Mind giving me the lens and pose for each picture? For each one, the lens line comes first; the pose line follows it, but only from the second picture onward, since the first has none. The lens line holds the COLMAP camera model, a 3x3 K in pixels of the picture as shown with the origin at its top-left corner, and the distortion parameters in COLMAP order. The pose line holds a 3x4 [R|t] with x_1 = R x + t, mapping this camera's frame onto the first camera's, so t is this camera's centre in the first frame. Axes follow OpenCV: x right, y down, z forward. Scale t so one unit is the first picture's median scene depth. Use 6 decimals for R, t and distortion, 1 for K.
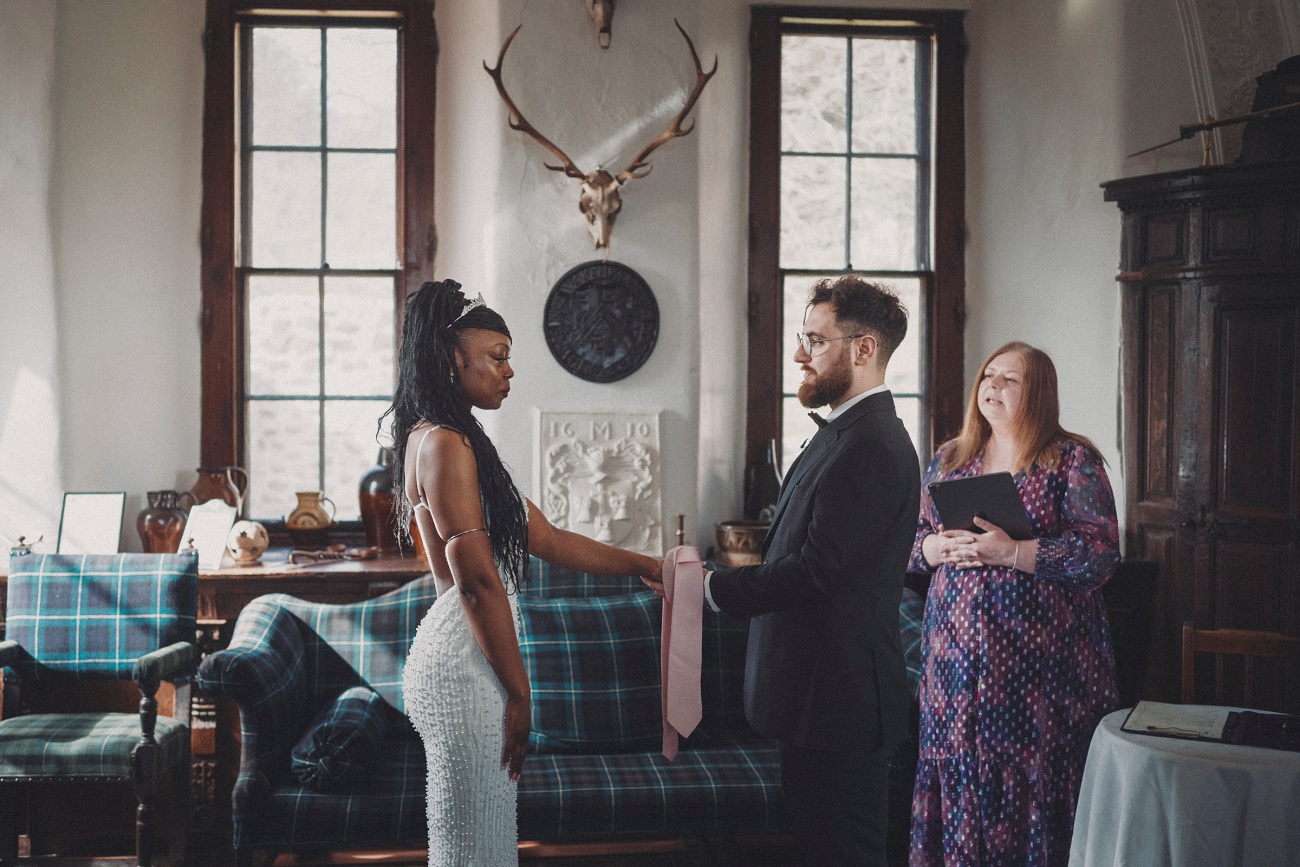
lens RADIAL K [[1205.8, 0, 572.9], [0, 1205.8, 430.0], [0, 0, 1]] dist [-0.006513, 0.001556]
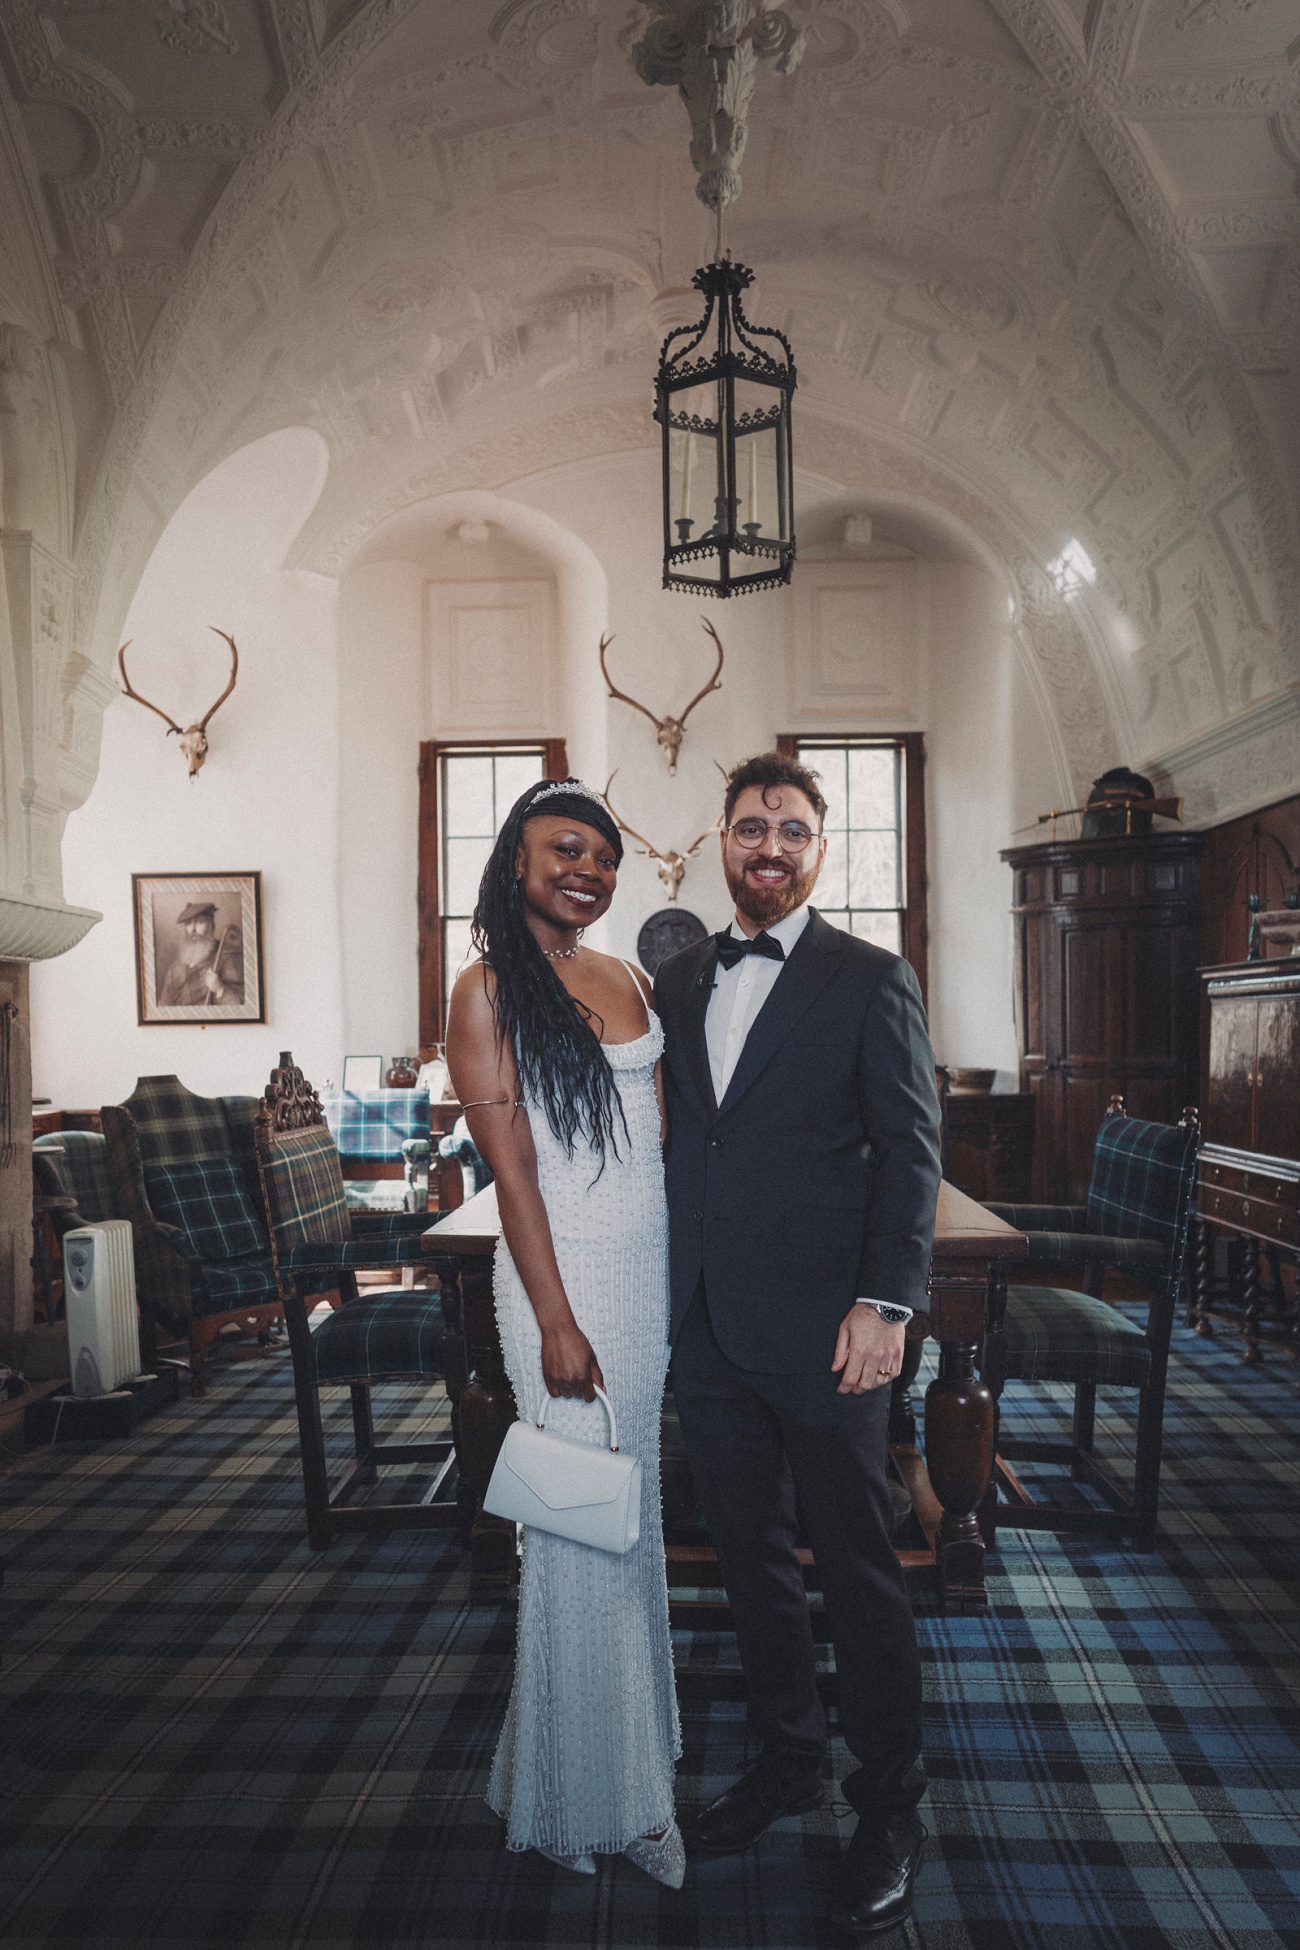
lens RADIAL K [[1421.5, 0, 611.4], [0, 1421.5, 1050.9], [0, 0, 1]] dist [-0.002411, -0.000525]
pose [[0.996998, -0.013872, -0.076172, 0.083216], [0.012008, 0.999618, -0.024876, 0.094399], [0.076488, 0.023886, 0.996784, -0.876642]]
